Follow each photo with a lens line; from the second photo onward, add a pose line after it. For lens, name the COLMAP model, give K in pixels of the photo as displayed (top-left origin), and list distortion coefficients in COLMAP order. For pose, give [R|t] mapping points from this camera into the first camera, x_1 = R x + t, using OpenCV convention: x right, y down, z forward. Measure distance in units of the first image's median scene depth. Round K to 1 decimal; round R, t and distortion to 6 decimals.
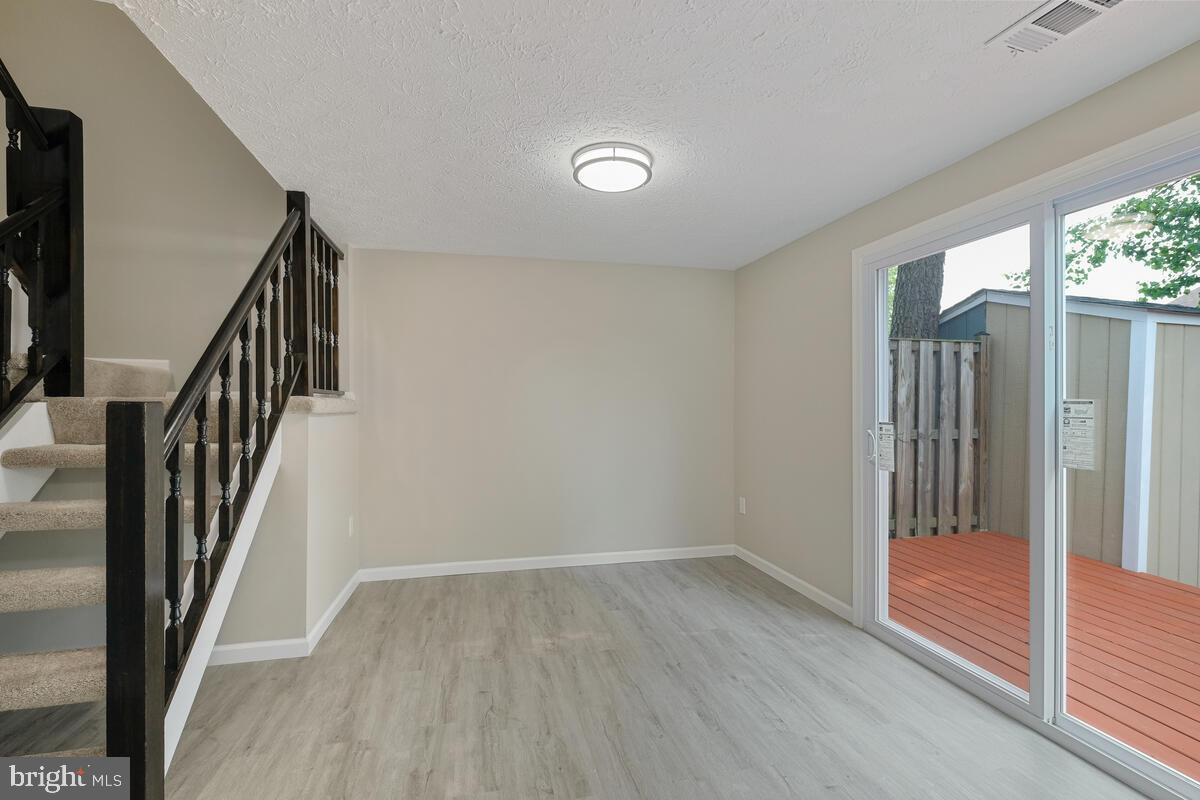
lens RADIAL K [[510.6, 0, 600.0], [0, 510.6, 400.0], [0, 0, 1]] dist [-0.001717, -0.000146]
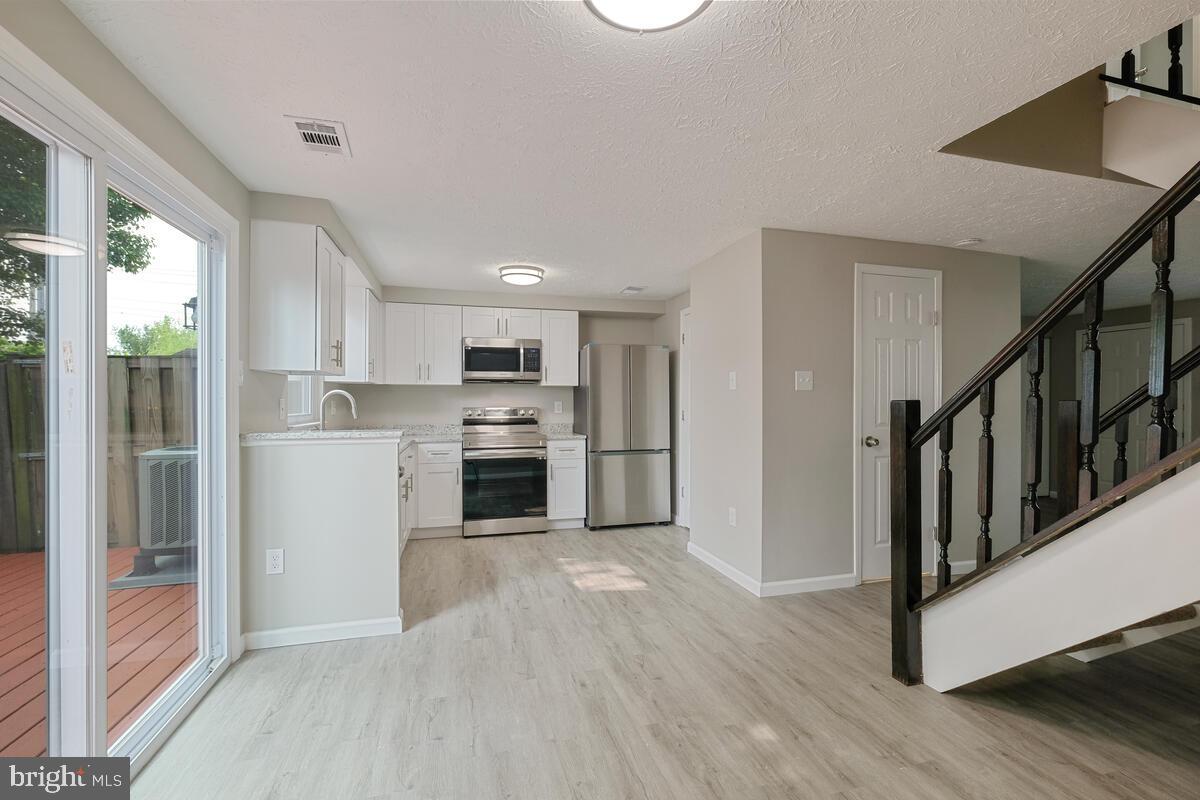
lens RADIAL K [[510.6, 0, 600.0], [0, 510.6, 400.0], [0, 0, 1]] dist [-0.001717, -0.000146]
pose [[-0.999235, -0.001216, -0.039089, 0.126986], [-0.001150, 0.999998, -0.001695, 0.006763], [0.039091, -0.001649, -0.999234, 1.994734]]
